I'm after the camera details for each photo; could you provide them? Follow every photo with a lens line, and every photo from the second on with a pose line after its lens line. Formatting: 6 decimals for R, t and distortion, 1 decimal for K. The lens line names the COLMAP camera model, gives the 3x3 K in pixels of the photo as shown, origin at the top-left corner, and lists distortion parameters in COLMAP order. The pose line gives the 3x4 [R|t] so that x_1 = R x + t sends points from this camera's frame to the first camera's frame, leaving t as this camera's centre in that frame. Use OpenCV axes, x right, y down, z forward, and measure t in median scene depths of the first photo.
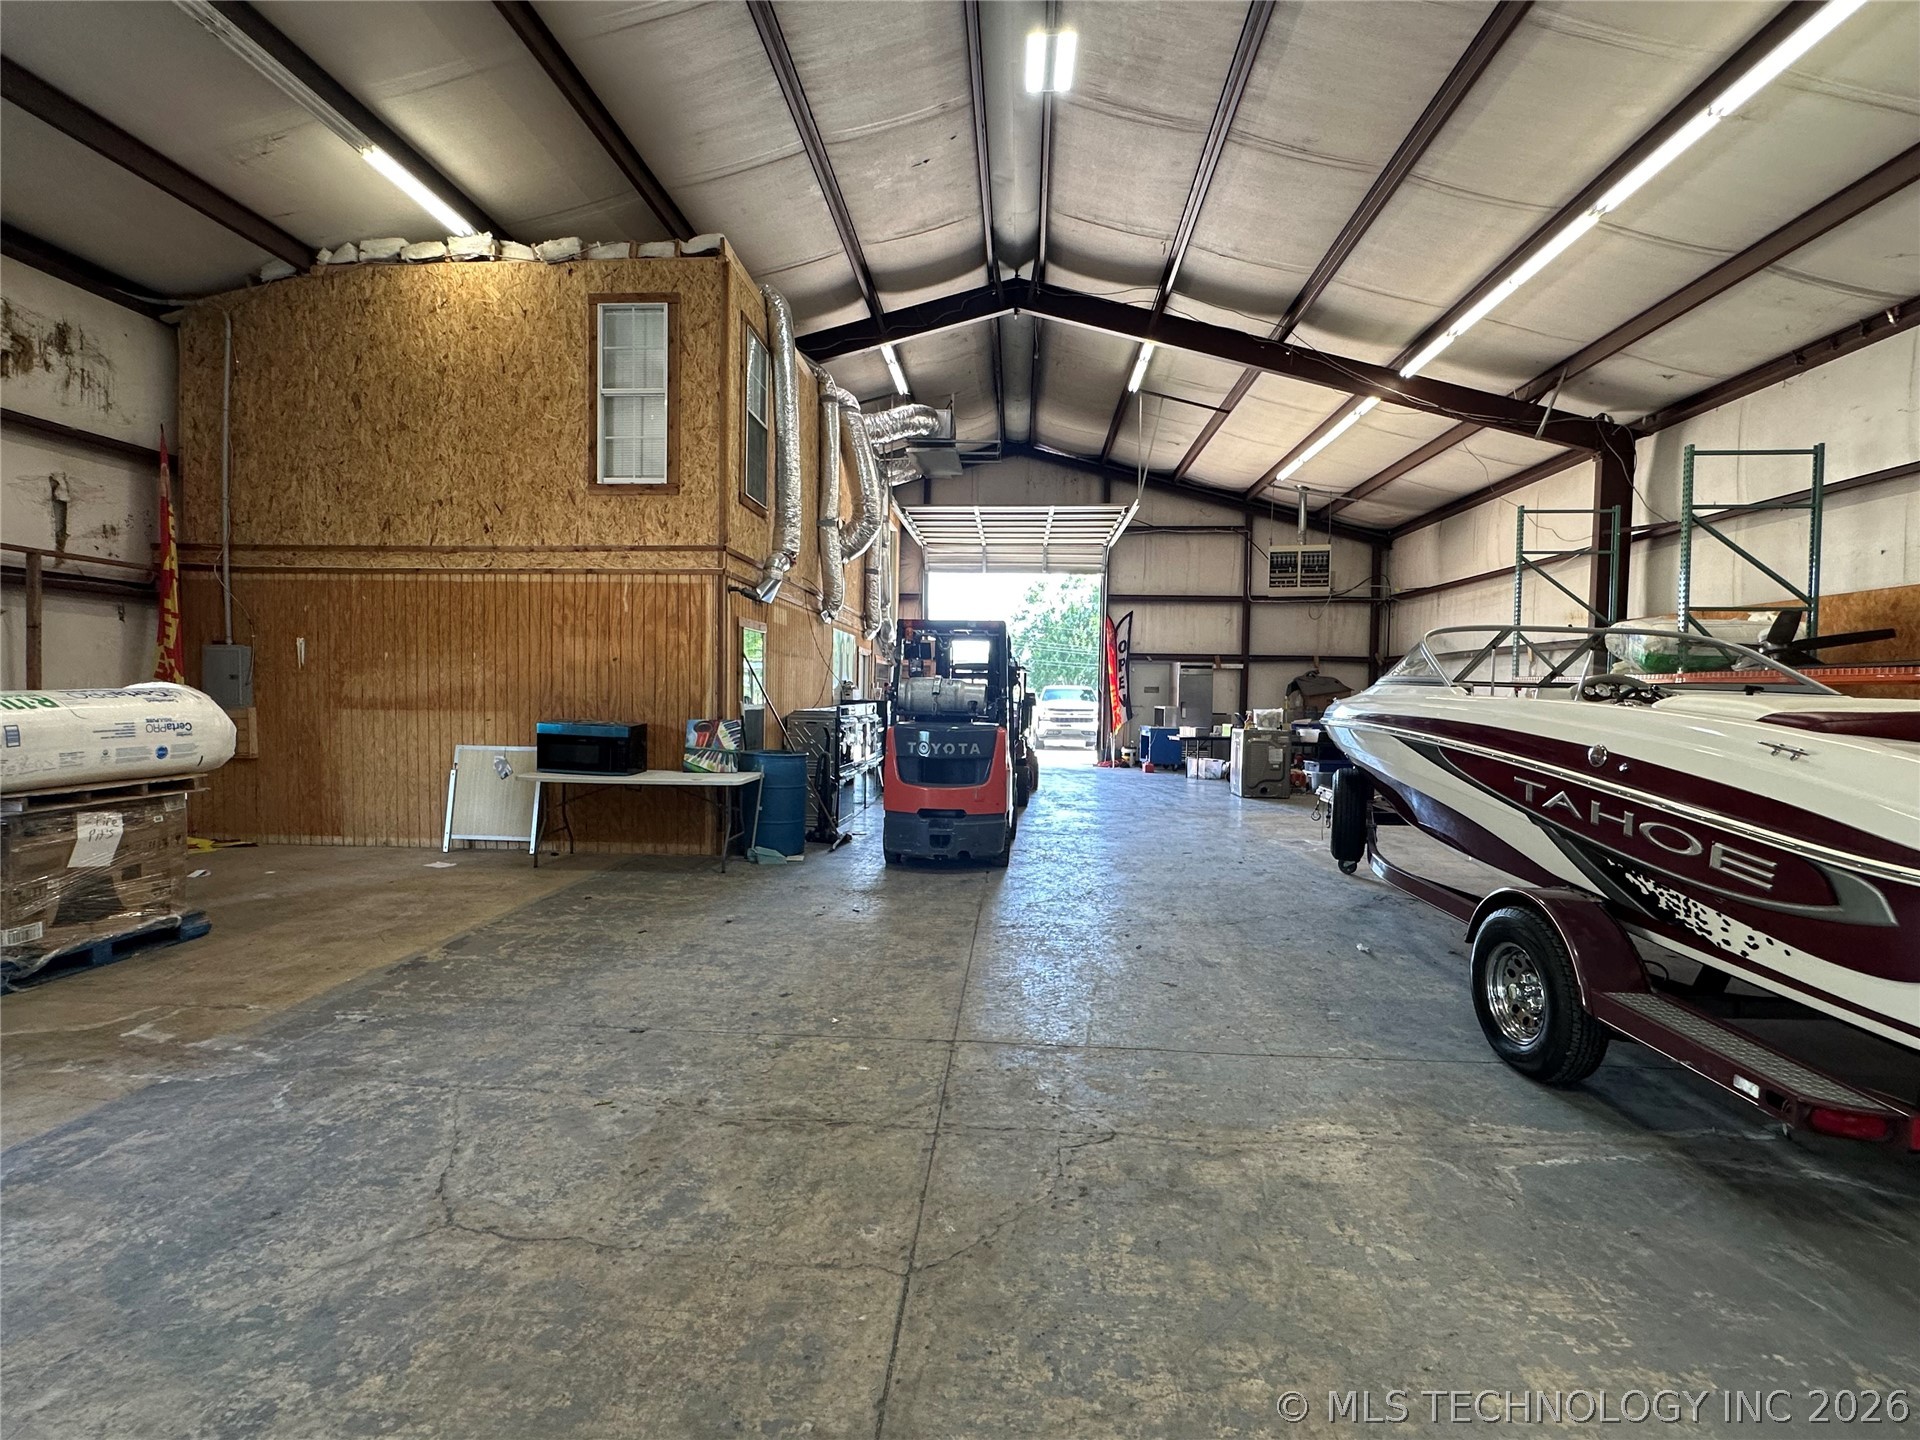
lens RADIAL K [[889.7, 0, 964.2], [0, 889.7, 723.2], [0, 0, 1]] dist [-0.009217, 0.000030]
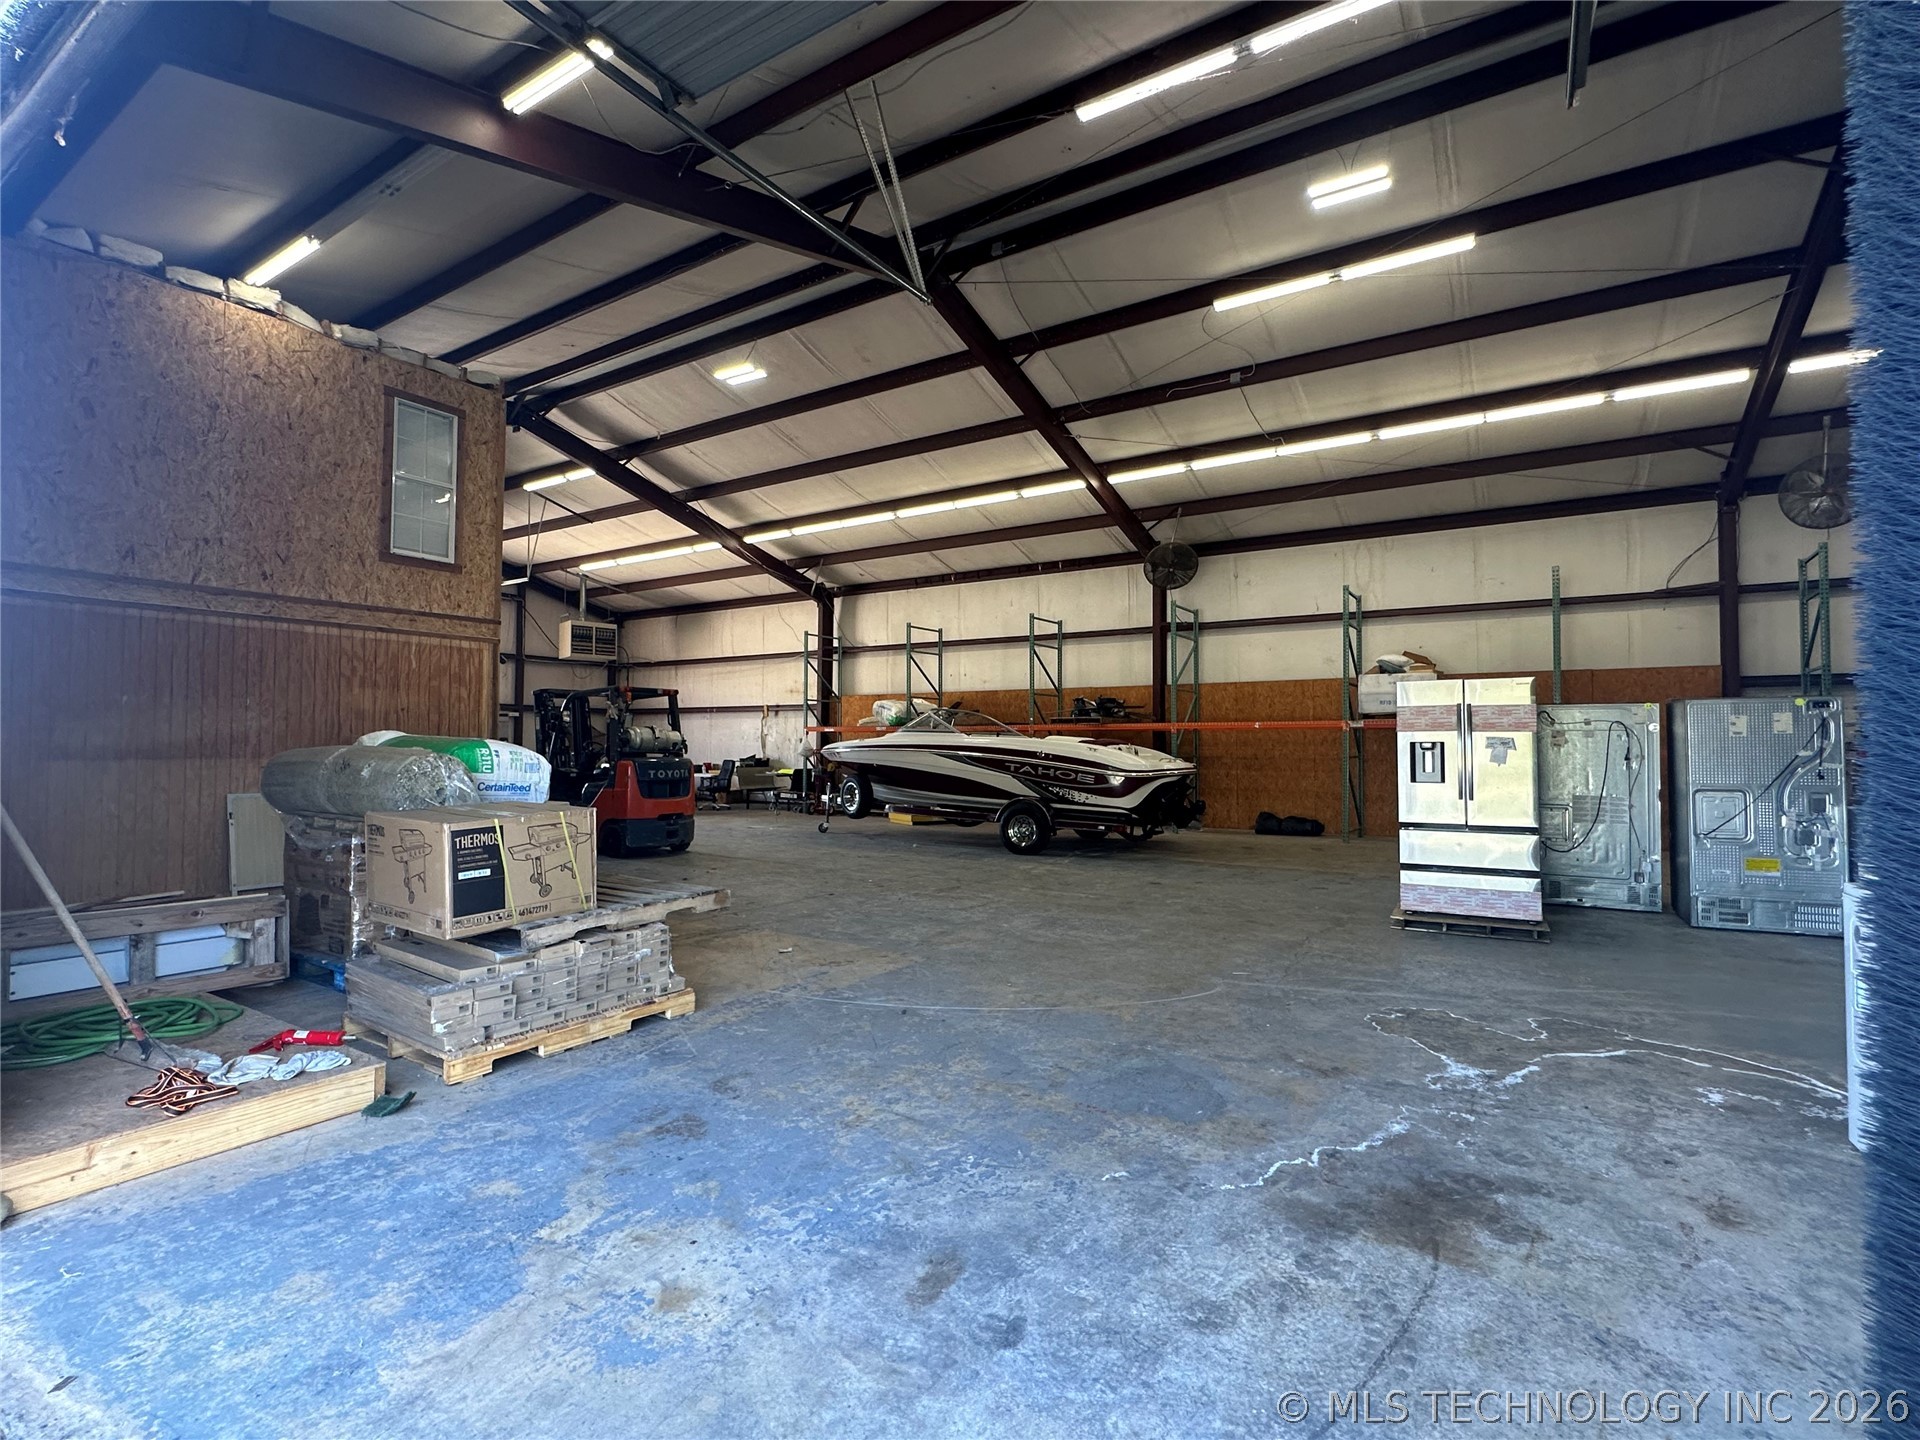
lens RADIAL K [[889.7, 0, 964.8], [0, 889.7, 721.0], [0, 0, 1]] dist [-0.009217, 0.000030]
pose [[0.483098, 0.010997, 0.875497, -1.034356], [0.035594, 0.998848, -0.032188, 0.004701], [-0.874842, 0.046712, 0.482150, -0.165892]]
